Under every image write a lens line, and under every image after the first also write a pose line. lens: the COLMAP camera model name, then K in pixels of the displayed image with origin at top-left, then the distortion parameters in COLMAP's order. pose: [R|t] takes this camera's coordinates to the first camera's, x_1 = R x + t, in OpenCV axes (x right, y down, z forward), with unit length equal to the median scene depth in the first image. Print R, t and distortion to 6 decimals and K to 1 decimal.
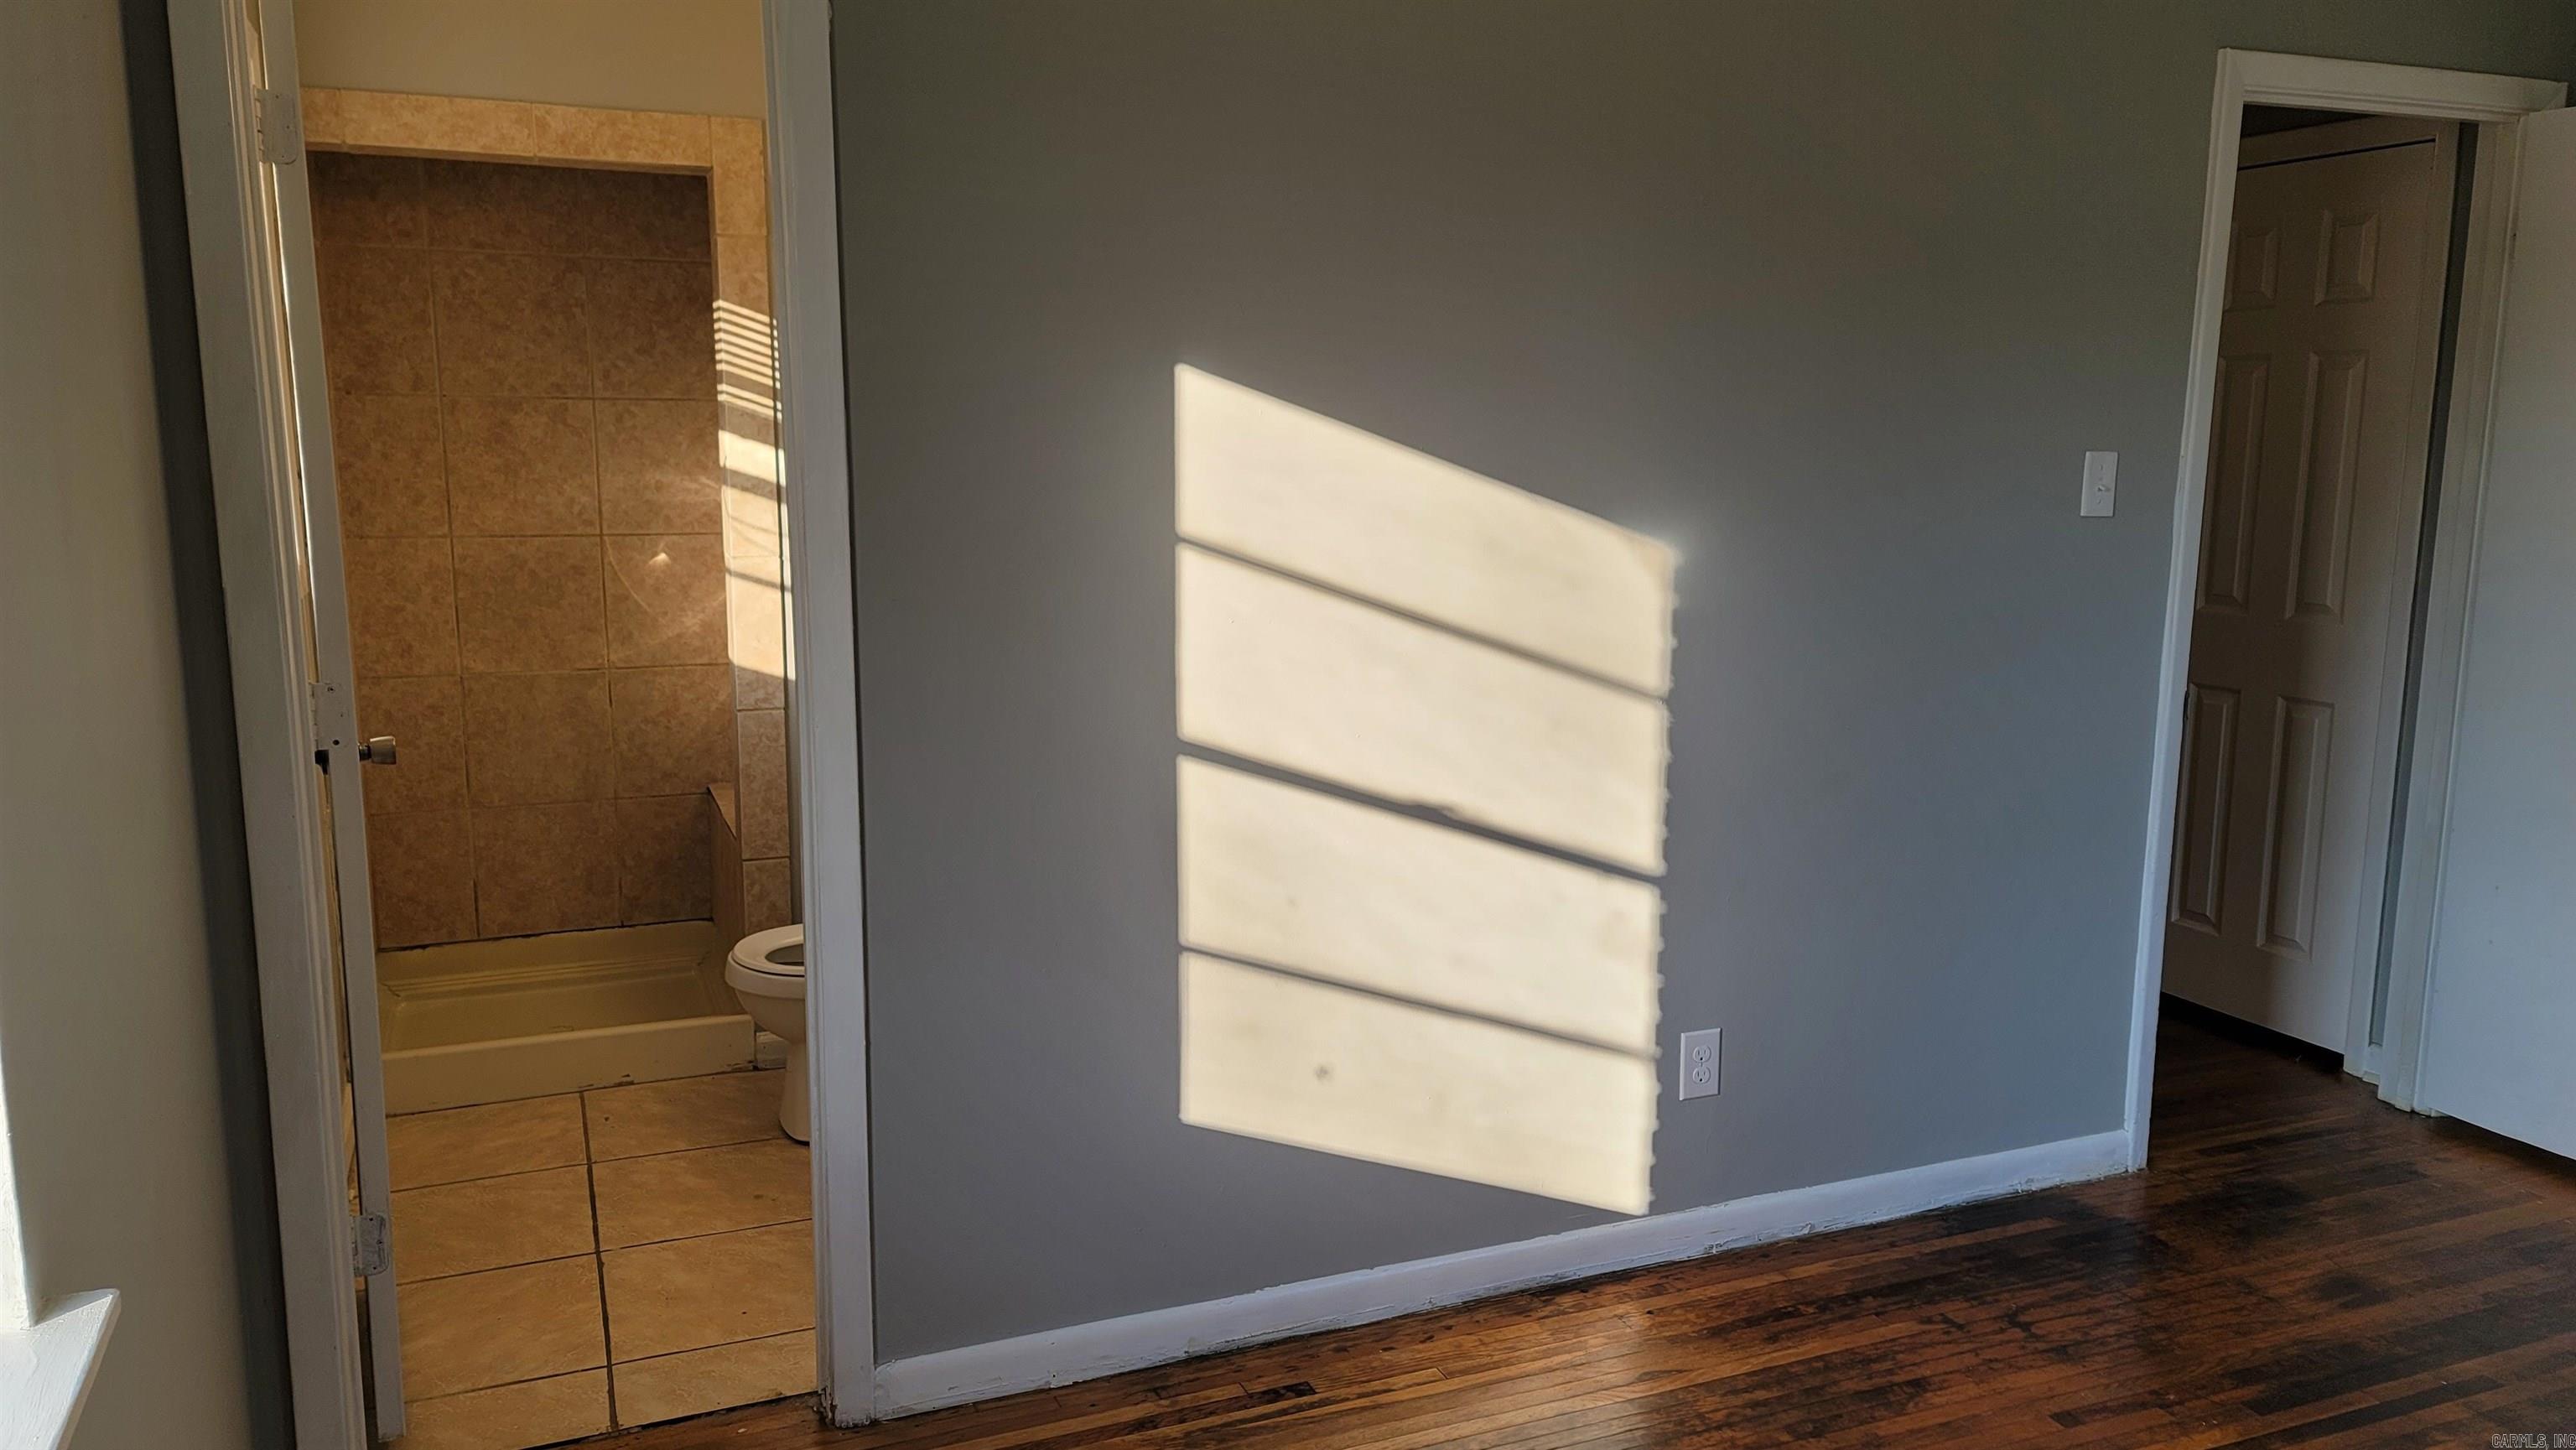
lens RADIAL K [[1882.9, 0, 1274.3], [0, 1882.9, 732.2], [0, 0, 1]] dist [0.067728, -0.064167]
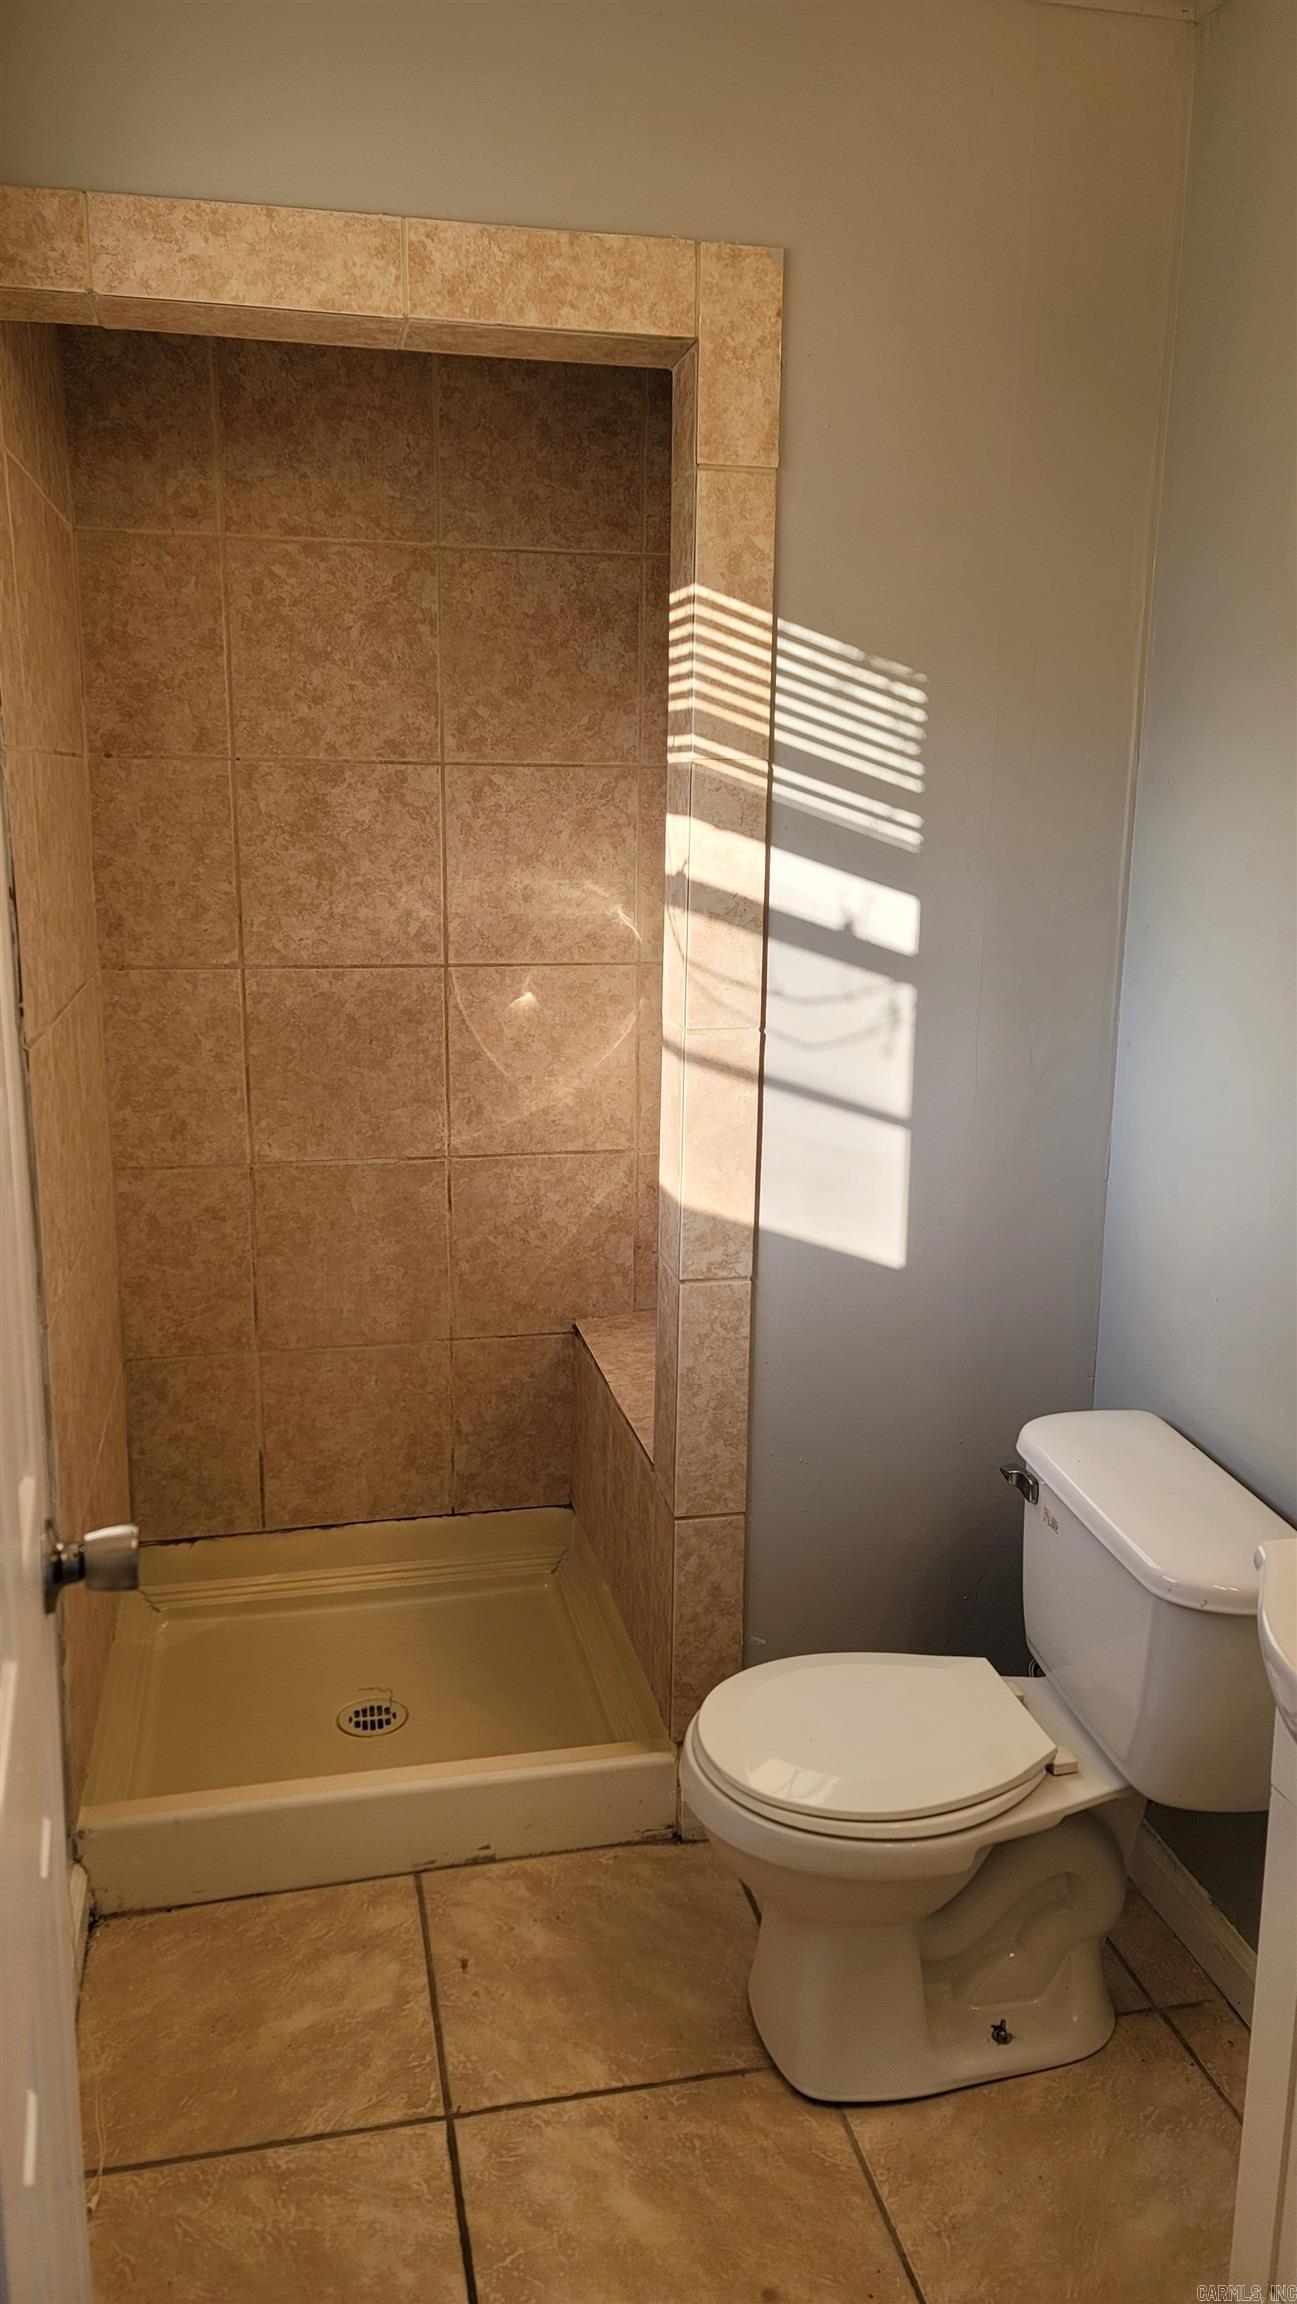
lens RADIAL K [[1684.0, 0, 596.9], [0, 1684.0, 1164.6], [0, 0, 1]] dist [0.067728, -0.064167]
pose [[0.981339, 0.044823, -0.186991, -0.194819], [-0.034844, 0.997805, 0.056319, -0.072106], [0.189105, -0.048752, 0.980746, 0.433398]]
